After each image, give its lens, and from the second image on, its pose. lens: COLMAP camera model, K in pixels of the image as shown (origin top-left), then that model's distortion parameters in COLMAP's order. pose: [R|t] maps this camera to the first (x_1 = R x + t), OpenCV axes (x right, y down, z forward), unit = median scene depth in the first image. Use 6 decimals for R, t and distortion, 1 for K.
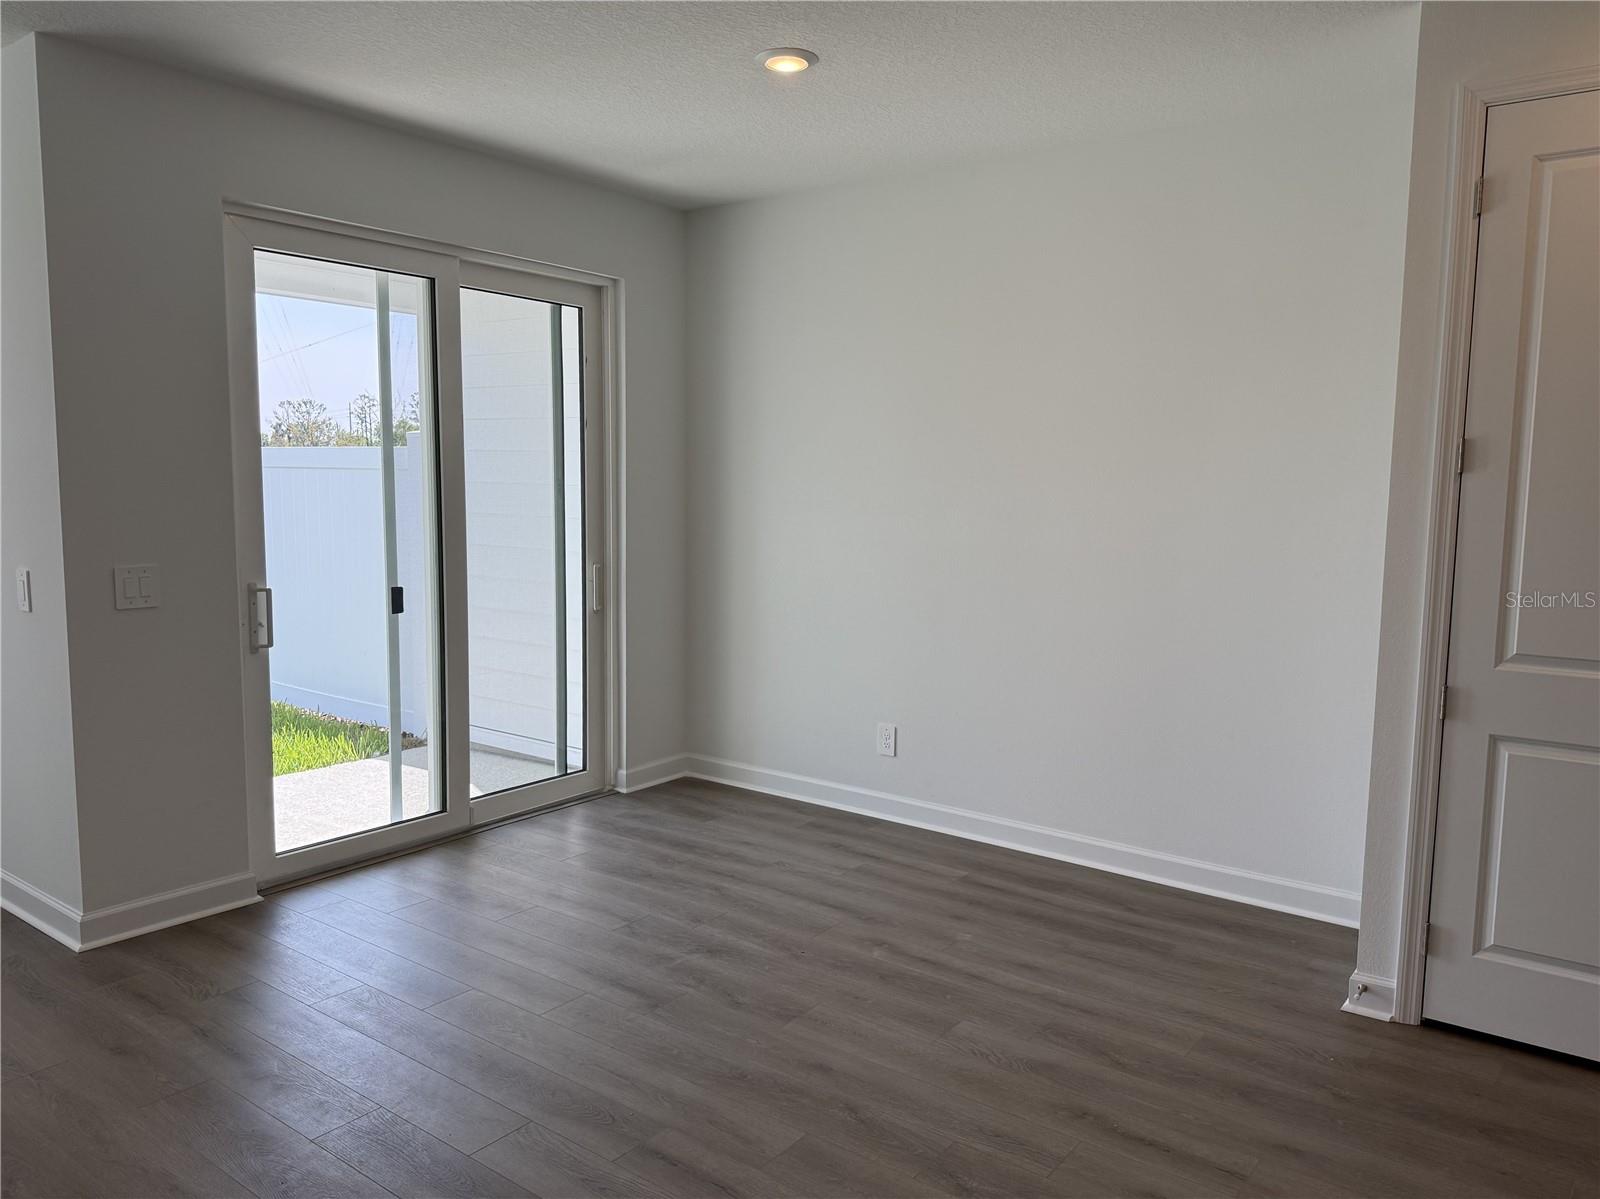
lens RADIAL K [[1132.7, 0, 791.4], [0, 1132.7, 598.3], [0, 0, 1]] dist [0.055338, -0.049506]
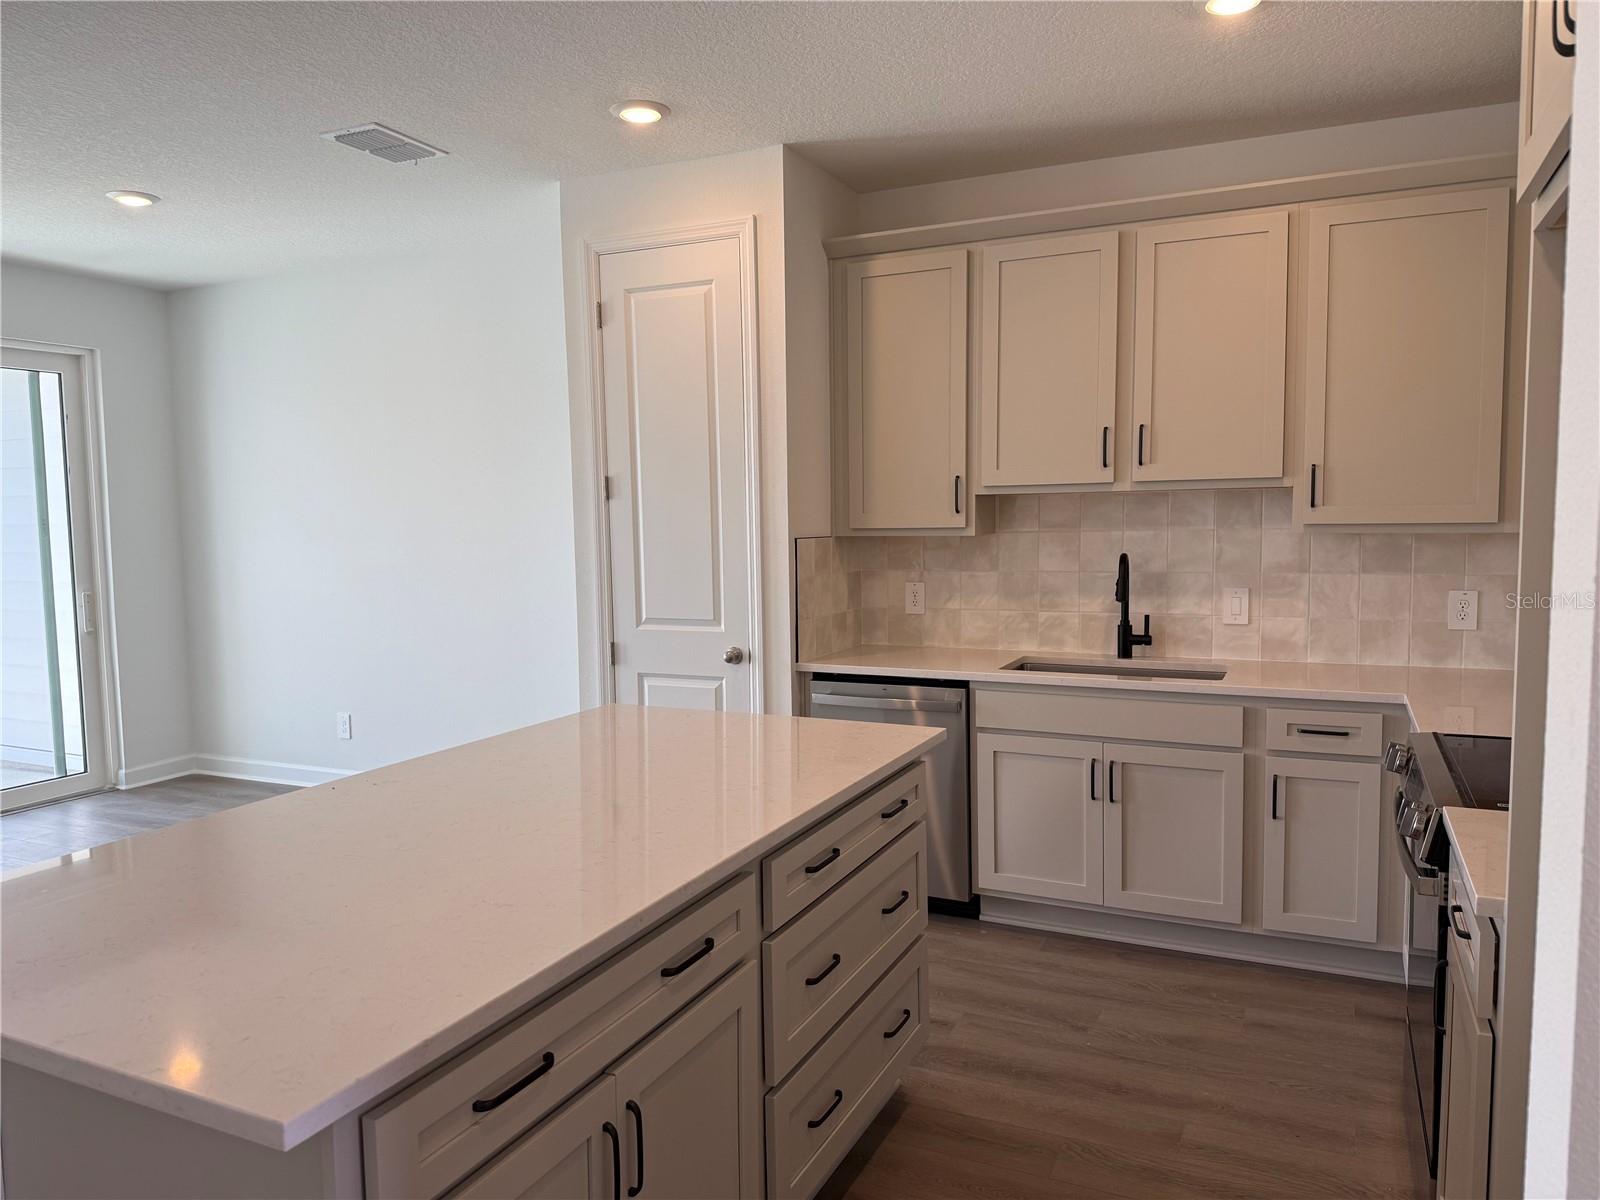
lens RADIAL K [[1132.7, 0, 770.3], [0, 1132.7, 601.1], [0, 0, 1]] dist [0.055338, -0.049506]
pose [[0.982232, -0.046345, 0.181861, 0.339706], [0.050797, 0.998511, -0.019900, 0.041663], [-0.180667, 0.028785, 0.983123, -0.313839]]
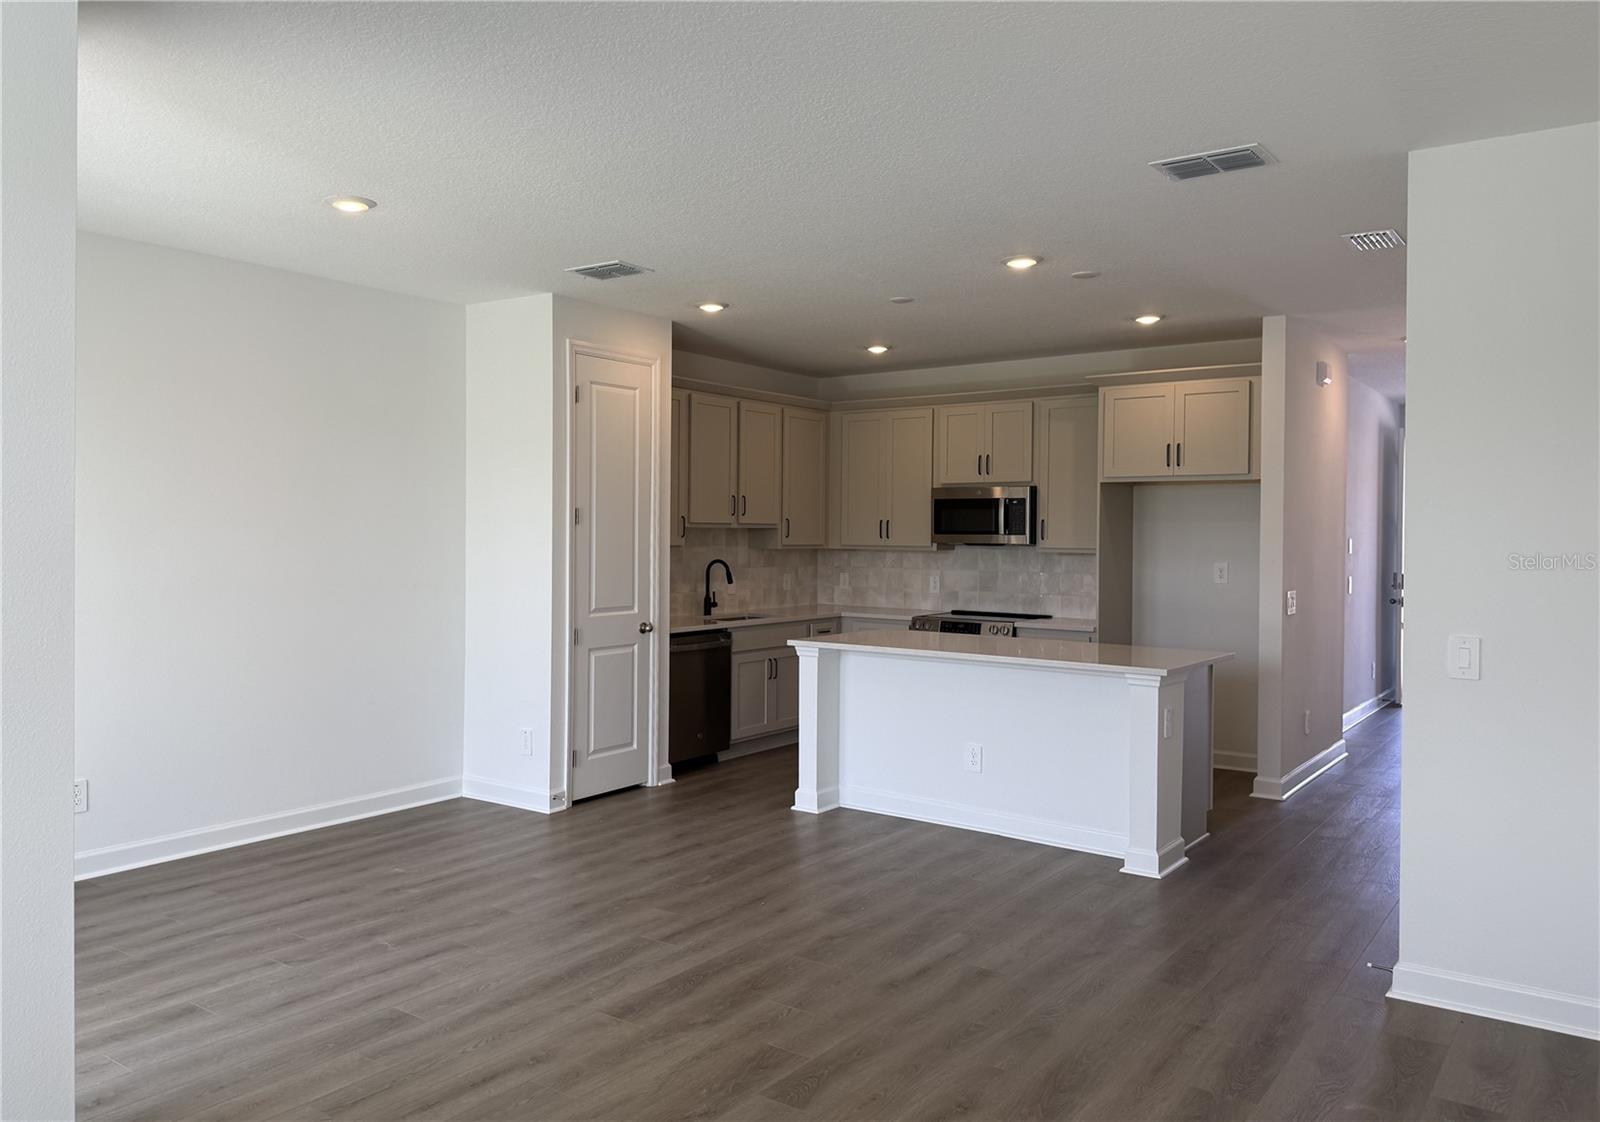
lens RADIAL K [[1201.1, 0, 732.0], [0, 1201.1, 531.2], [0, 0, 1]] dist [0.022197, 0.001829]
pose [[0.012492, -0.017605, 0.999767, -1.030548], [0.097323, 0.995119, 0.016307, -0.068736], [-0.995174, 0.097097, 0.014144, 0.455054]]
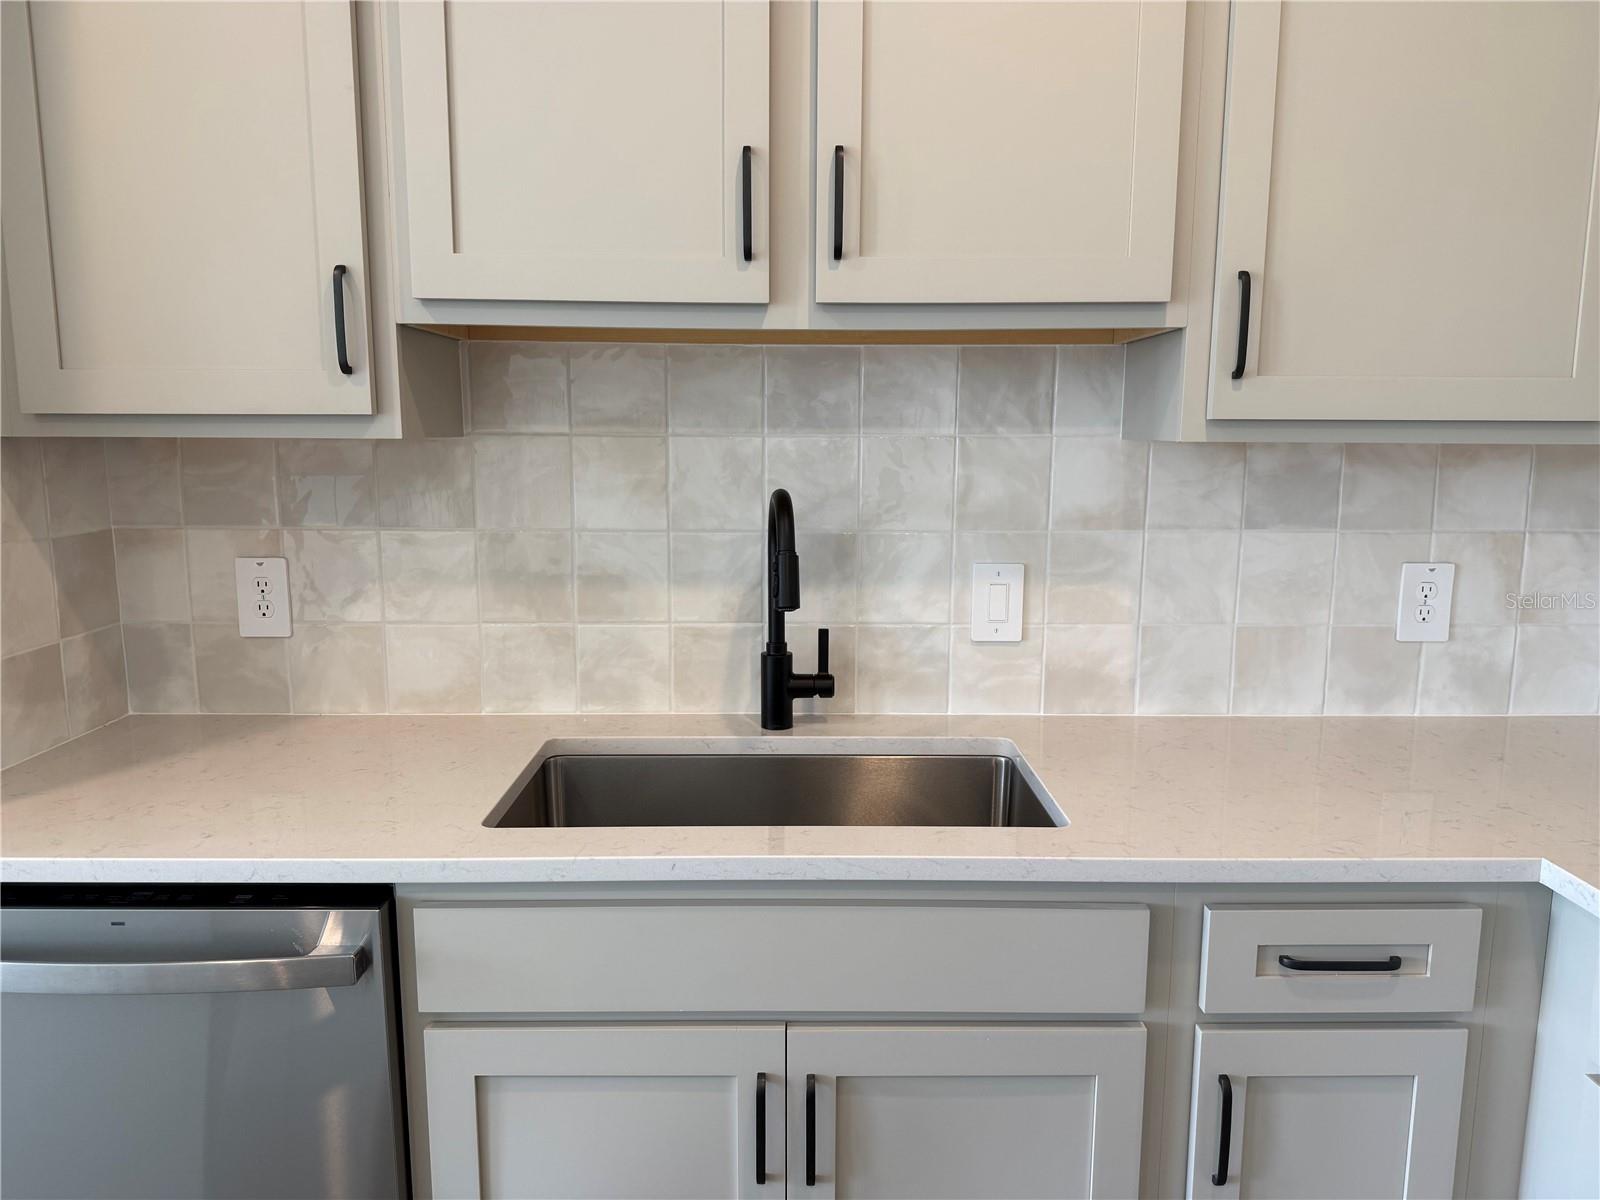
lens RADIAL K [[1132.7, 0, 808.6], [0, 1132.7, 609.5], [0, 0, 1]] dist [0.055338, -0.049506]
pose [[0.791702, -0.109677, 0.600982, 0.556099], [0.072326, 0.993661, 0.086060, 0.008908], [-0.606611, -0.024667, 0.794616, 0.209010]]
